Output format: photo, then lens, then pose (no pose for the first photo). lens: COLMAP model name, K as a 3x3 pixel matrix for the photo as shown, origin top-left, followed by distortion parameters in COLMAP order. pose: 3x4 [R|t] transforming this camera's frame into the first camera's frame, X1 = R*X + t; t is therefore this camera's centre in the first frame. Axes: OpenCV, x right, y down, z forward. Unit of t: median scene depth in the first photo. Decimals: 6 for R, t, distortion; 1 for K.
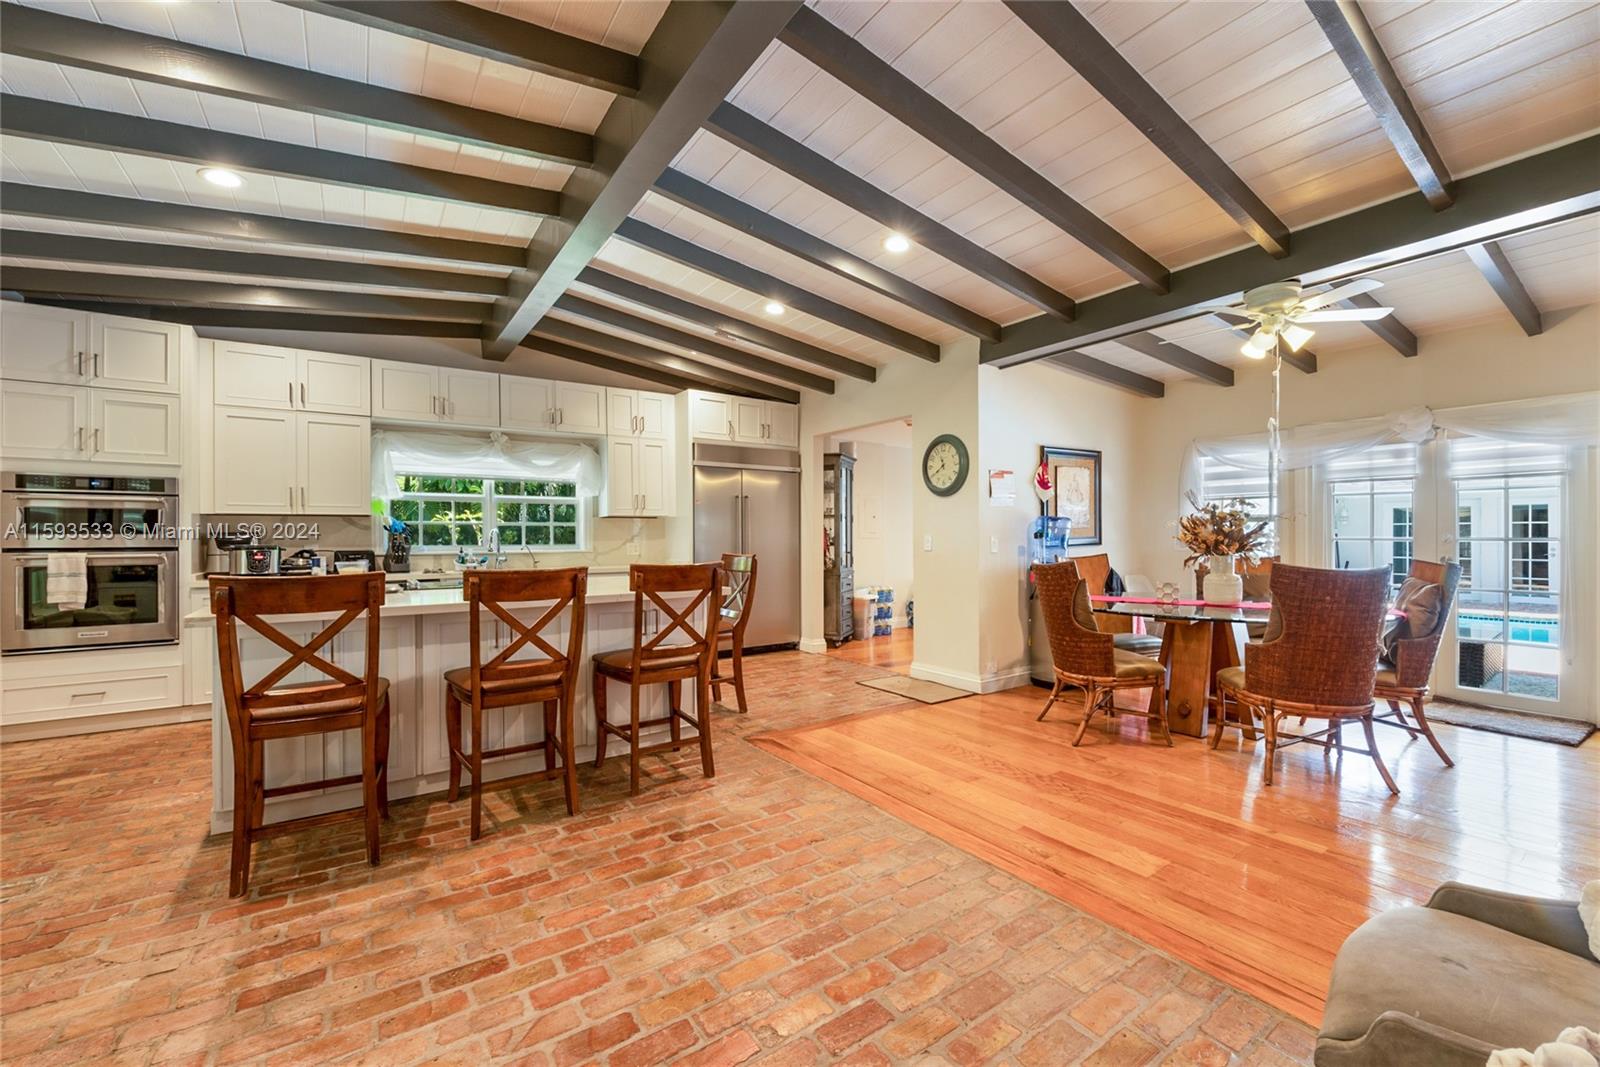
lens RADIAL K [[658.7, 0, 797.5], [0, 658.7, 544.5], [0, 0, 1]] dist [-0.000769, -0.000209]
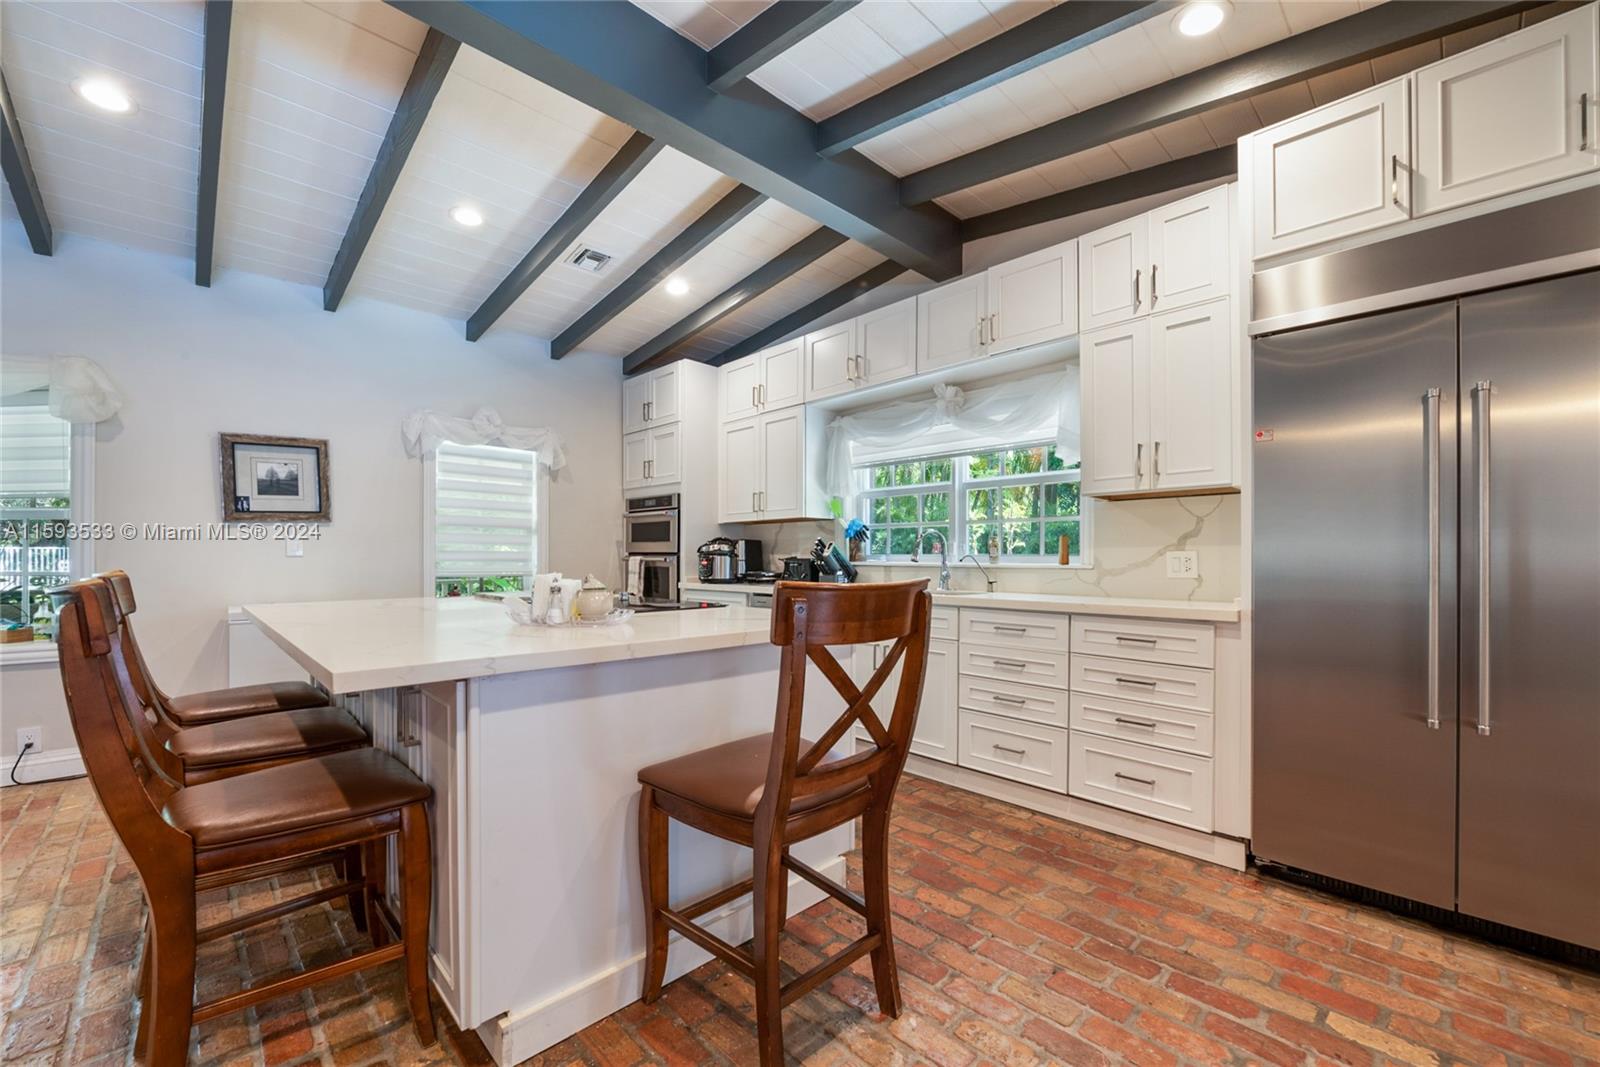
lens RADIAL K [[658.7, 0, 797.5], [0, 658.7, 544.5], [0, 0, 1]] dist [-0.000769, -0.000209]
pose [[0.161169, -0.003863, -0.986919, 0.216483], [-0.004119, 0.999981, -0.004587, -0.005593], [0.986918, 0.004804, 0.161150, 0.921394]]
